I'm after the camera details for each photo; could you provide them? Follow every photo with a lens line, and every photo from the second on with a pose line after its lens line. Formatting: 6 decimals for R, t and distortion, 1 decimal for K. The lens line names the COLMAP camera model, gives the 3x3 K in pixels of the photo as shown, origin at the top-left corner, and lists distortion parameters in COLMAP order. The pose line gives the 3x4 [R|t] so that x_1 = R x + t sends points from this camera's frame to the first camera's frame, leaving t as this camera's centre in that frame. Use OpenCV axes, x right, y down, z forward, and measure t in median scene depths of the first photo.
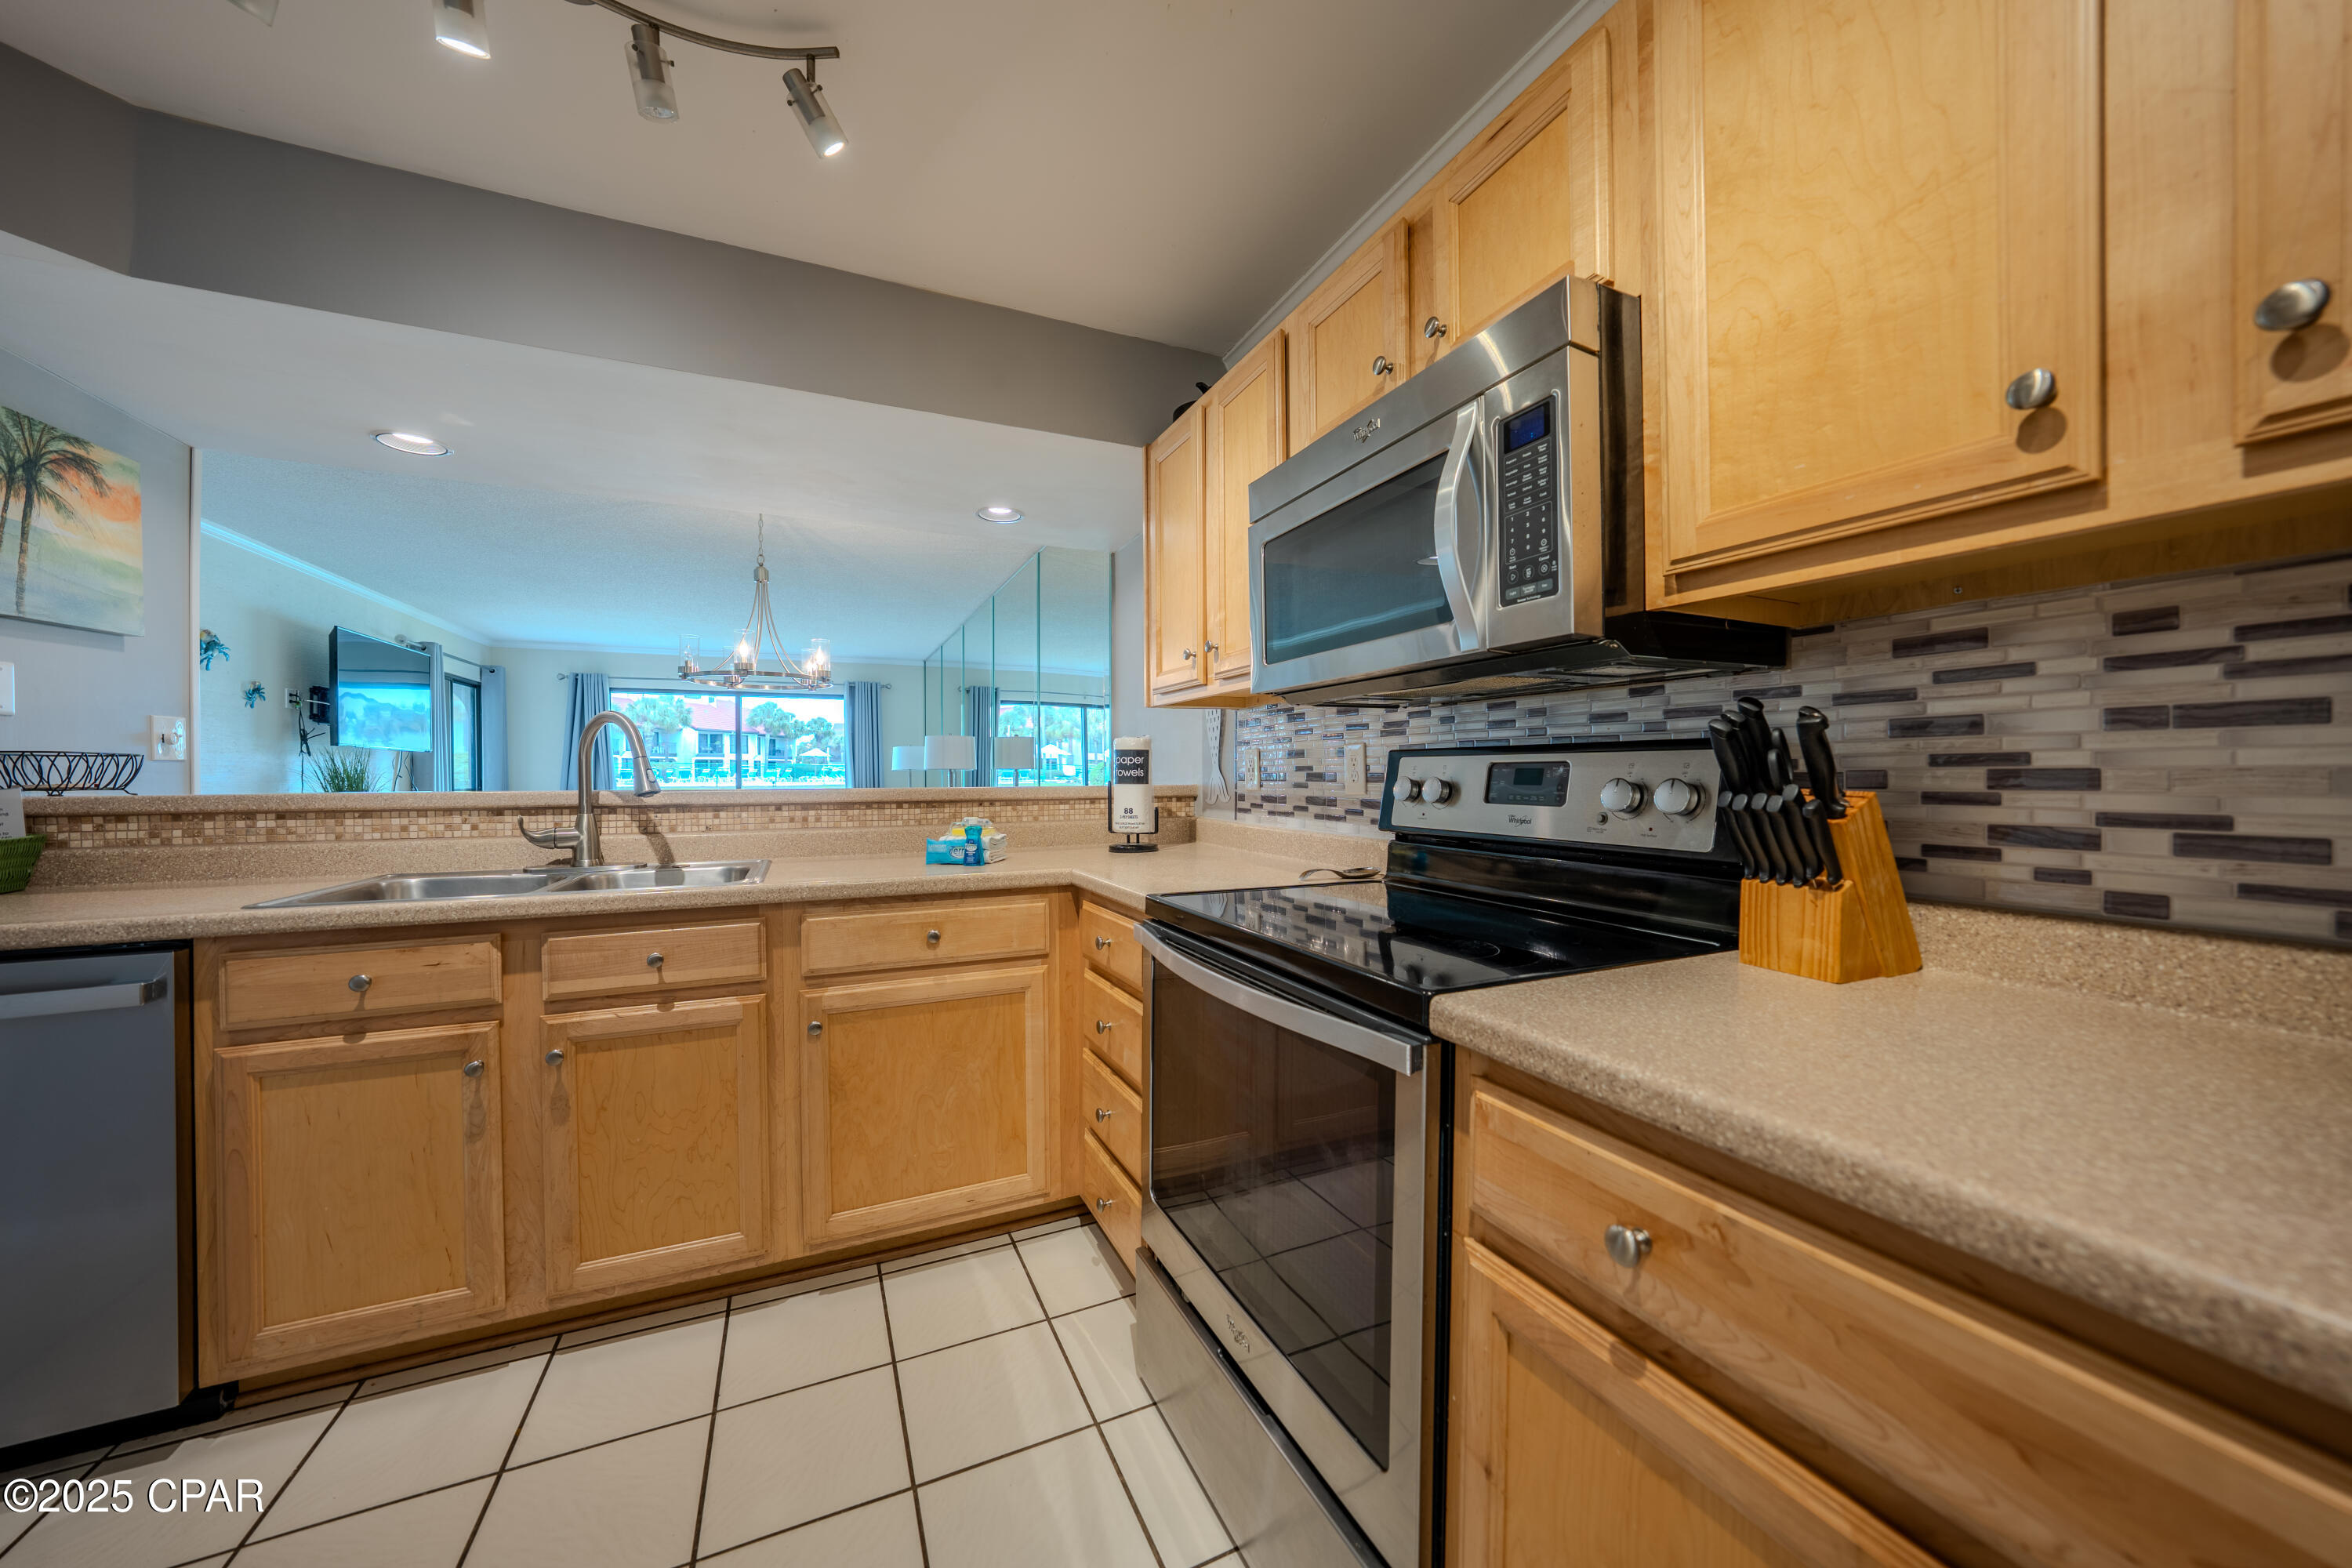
lens RADIAL K [[815.1, 0, 1174.2], [0, 815.1, 778.5], [0, 0, 1]] dist [-0.023967, 0.004739]
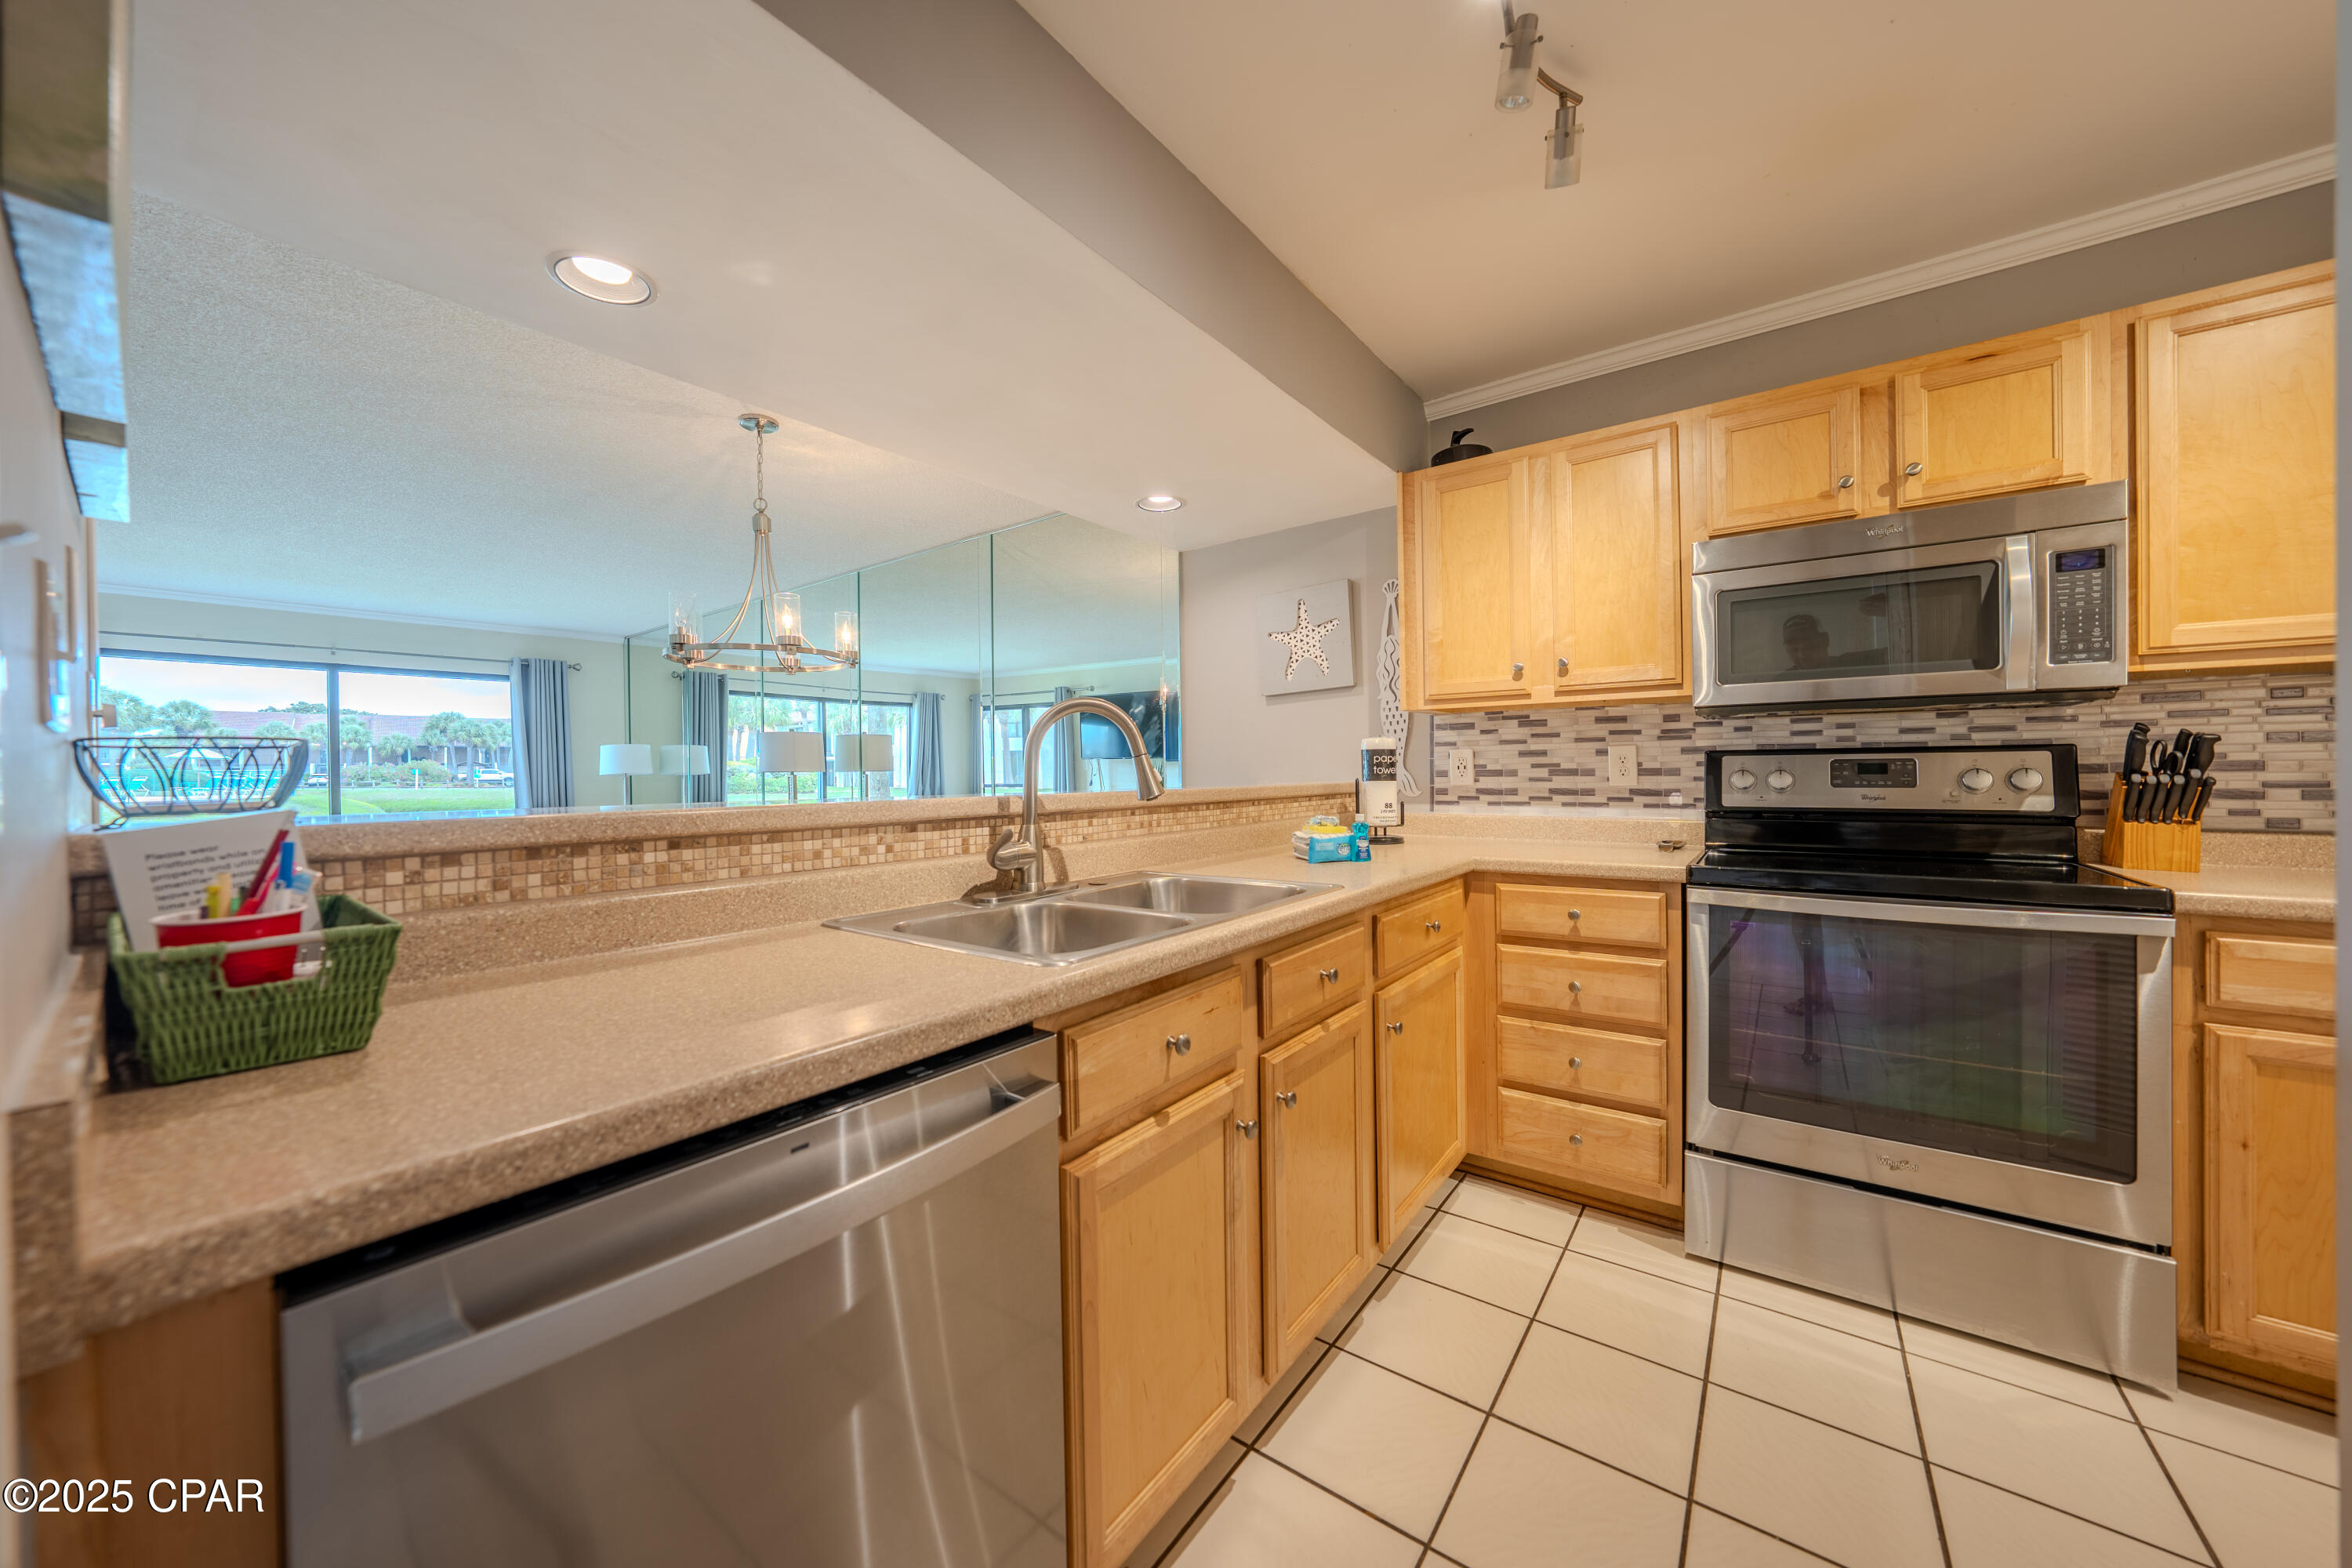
lens RADIAL K [[815.1, 0, 1181.0], [0, 815.1, 779.3], [0, 0, 1]] dist [-0.023967, 0.004739]
pose [[0.878901, -0.011670, 0.476861, -1.079920], [0.012153, 0.999924, 0.002072, -0.001191], [-0.476849, 0.003974, 0.878976, 0.236671]]
